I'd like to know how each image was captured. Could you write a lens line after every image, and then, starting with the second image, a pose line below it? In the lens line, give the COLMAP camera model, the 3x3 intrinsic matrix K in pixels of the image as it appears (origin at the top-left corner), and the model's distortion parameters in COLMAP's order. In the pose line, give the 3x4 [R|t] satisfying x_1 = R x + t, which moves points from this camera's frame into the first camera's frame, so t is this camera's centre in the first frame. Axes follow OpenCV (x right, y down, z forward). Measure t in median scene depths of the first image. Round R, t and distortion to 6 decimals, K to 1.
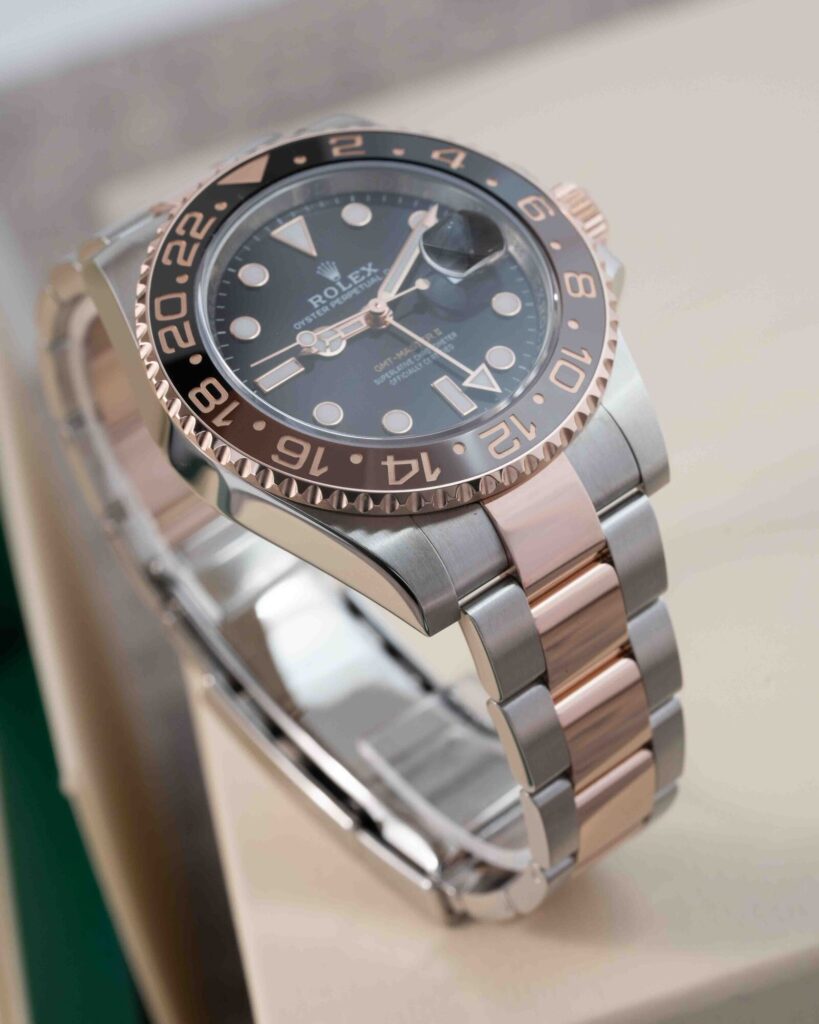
lens RADIAL K [[5339.1, 0, 409.5], [0, 5339.1, 512.0], [0, 0, 1]] dist [-1.619017, -2.651380]
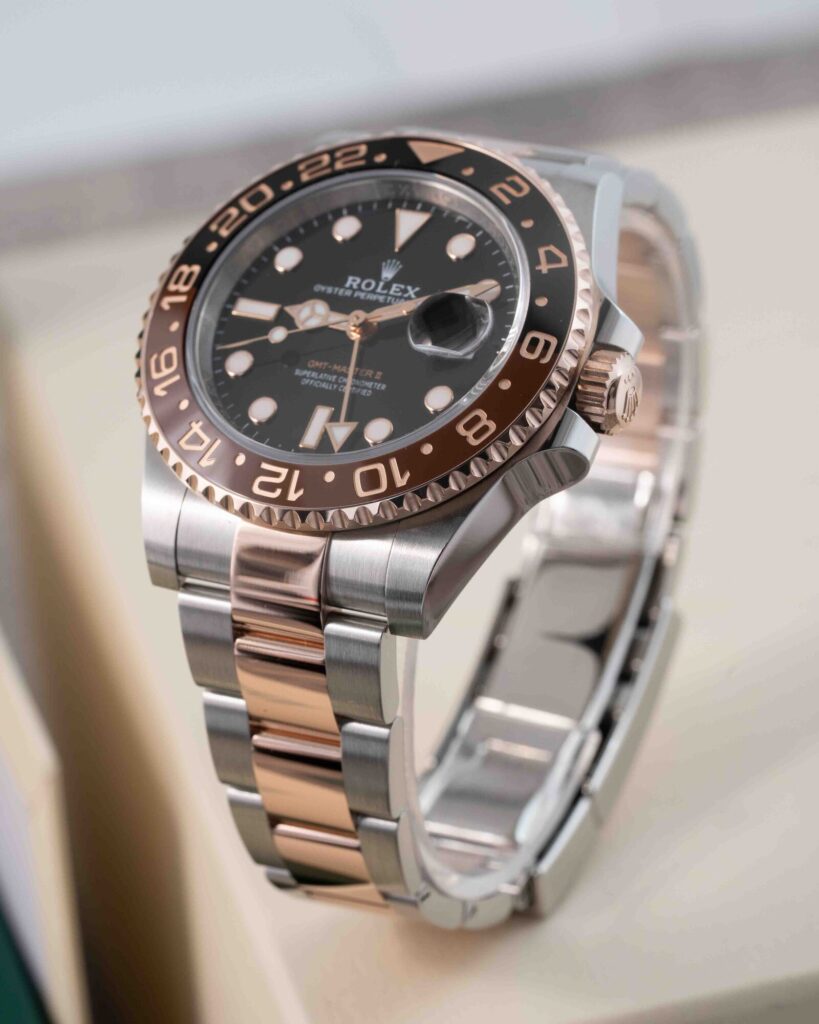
lens RADIAL K [[5339.1, 0, 409.5], [0, 5339.1, 512.0], [0, 0, 1]] dist [-1.619017, -2.651380]
pose [[0.436726, 0.619050, -0.652723, 0.682527], [-0.500426, 0.770128, 0.395572, -0.415932], [0.747559, 0.153883, 0.646124, 0.355996]]
